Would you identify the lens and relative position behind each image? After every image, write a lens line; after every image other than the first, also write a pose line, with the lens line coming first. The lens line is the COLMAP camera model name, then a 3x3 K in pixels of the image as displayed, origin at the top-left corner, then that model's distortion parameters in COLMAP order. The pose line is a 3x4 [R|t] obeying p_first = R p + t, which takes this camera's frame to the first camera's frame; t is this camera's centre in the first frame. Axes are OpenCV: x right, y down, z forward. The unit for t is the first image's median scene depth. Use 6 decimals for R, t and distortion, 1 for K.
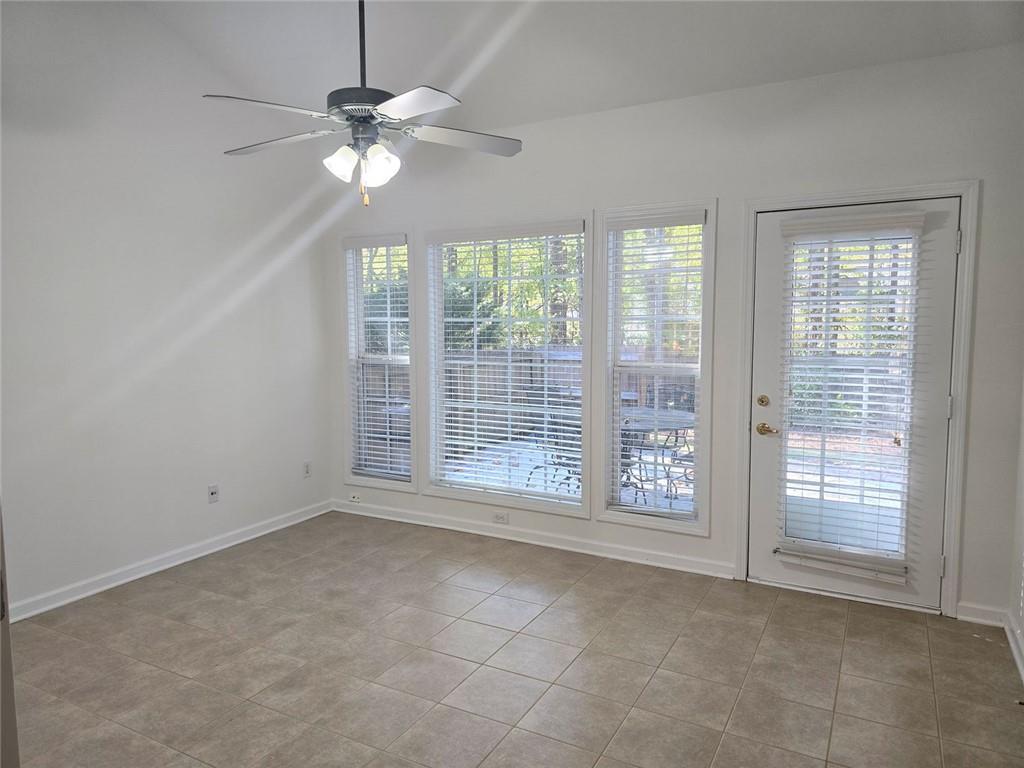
lens RADIAL K [[676.3, 0, 512.0], [0, 676.3, 389.3], [0, 0, 1]] dist [0.065529, -0.064303]
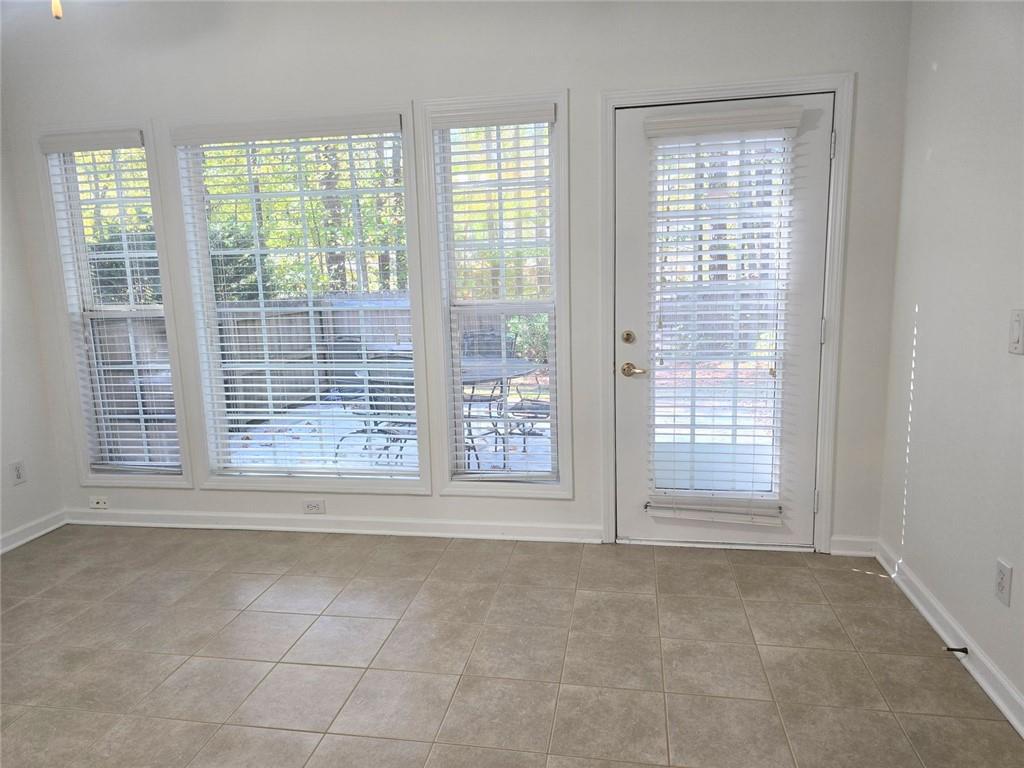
lens RADIAL K [[676.3, 0, 512.0], [0, 676.3, 389.3], [0, 0, 1]] dist [0.065529, -0.064303]
pose [[0.947584, -0.079099, 0.309562, -0.039921], [0.057590, 0.995286, 0.078030, 0.007179], [-0.314275, -0.056112, 0.947672, 0.226514]]
